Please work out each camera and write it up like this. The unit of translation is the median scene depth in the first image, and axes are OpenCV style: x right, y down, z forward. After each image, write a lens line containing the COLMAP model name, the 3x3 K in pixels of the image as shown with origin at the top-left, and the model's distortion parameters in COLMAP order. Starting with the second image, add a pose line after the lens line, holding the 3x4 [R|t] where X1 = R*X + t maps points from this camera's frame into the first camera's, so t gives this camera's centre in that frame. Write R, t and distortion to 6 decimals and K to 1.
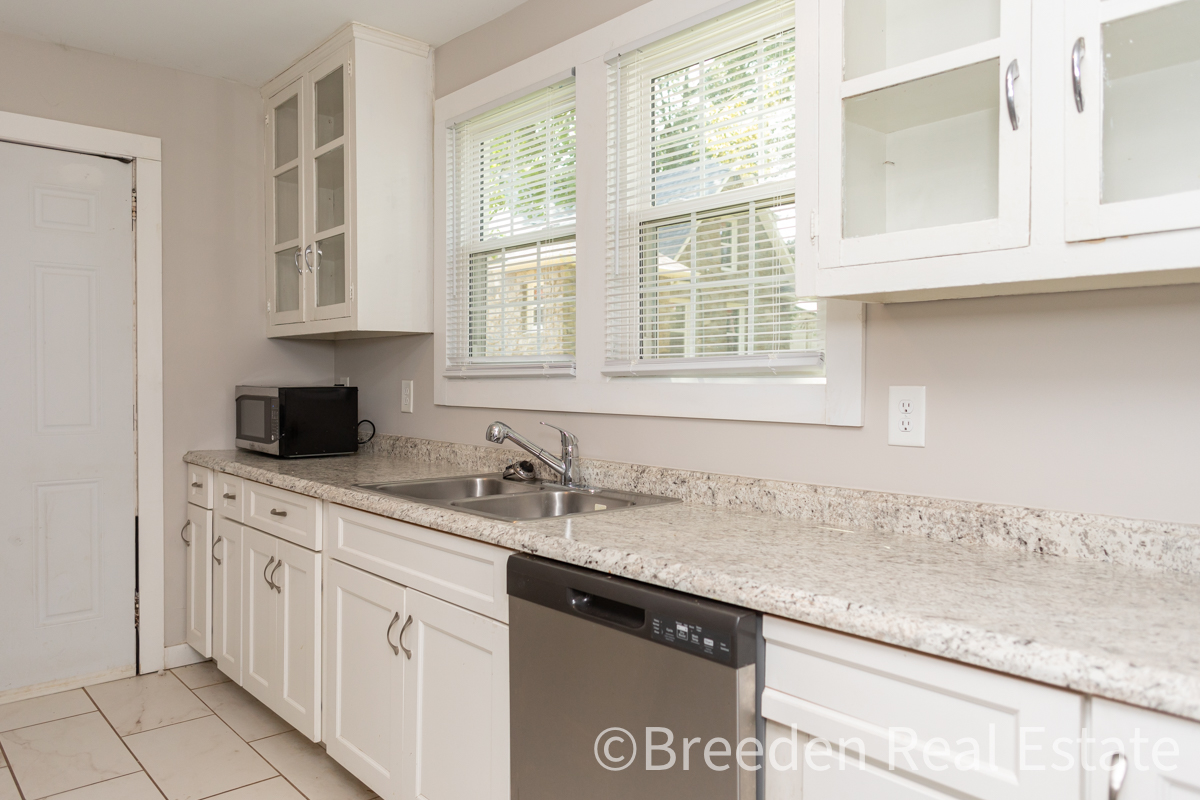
lens RADIAL K [[849.6, 0, 592.9], [0, 849.6, 398.6], [0, 0, 1]] dist [0.006682, 0.002248]
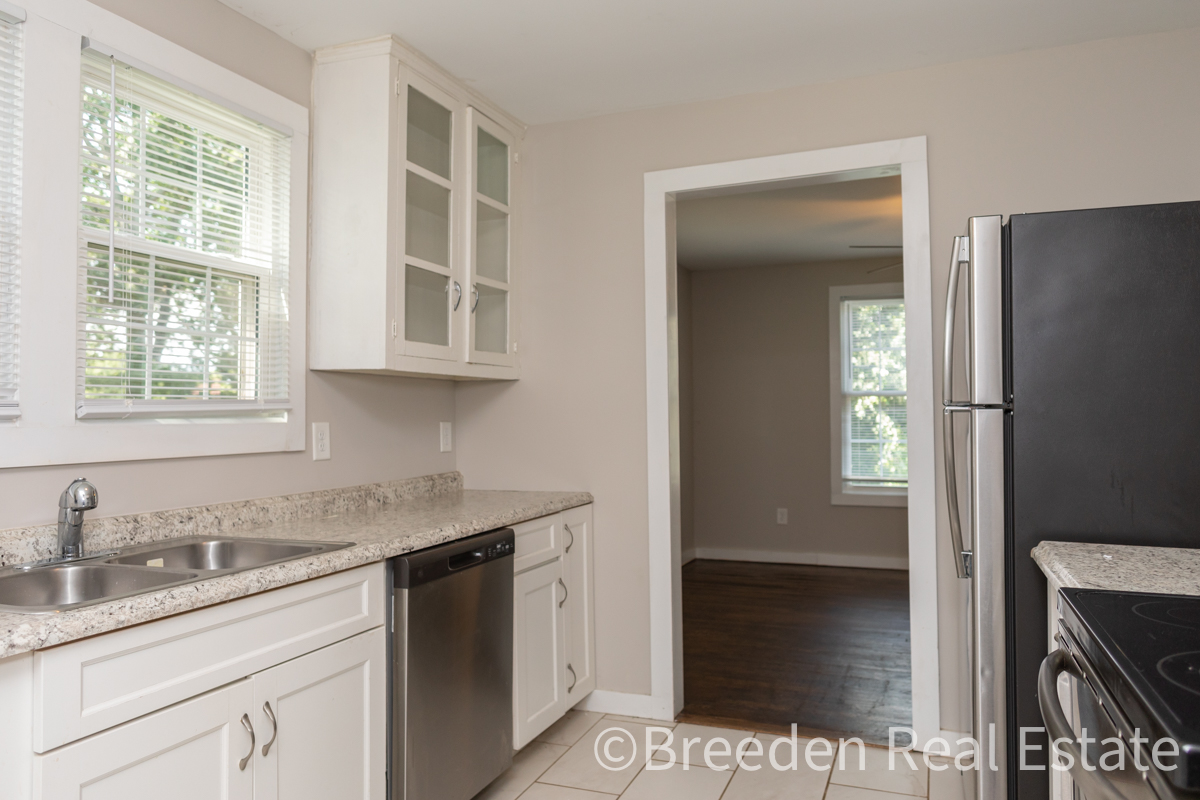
lens RADIAL K [[849.6, 0, 597.4], [0, 849.6, 398.9], [0, 0, 1]] dist [0.006682, 0.002248]
pose [[-0.458151, 0.020044, 0.888648, -1.084865], [0.028891, 0.999553, -0.007650, -0.027351], [-0.888405, 0.022169, -0.458526, 1.058745]]
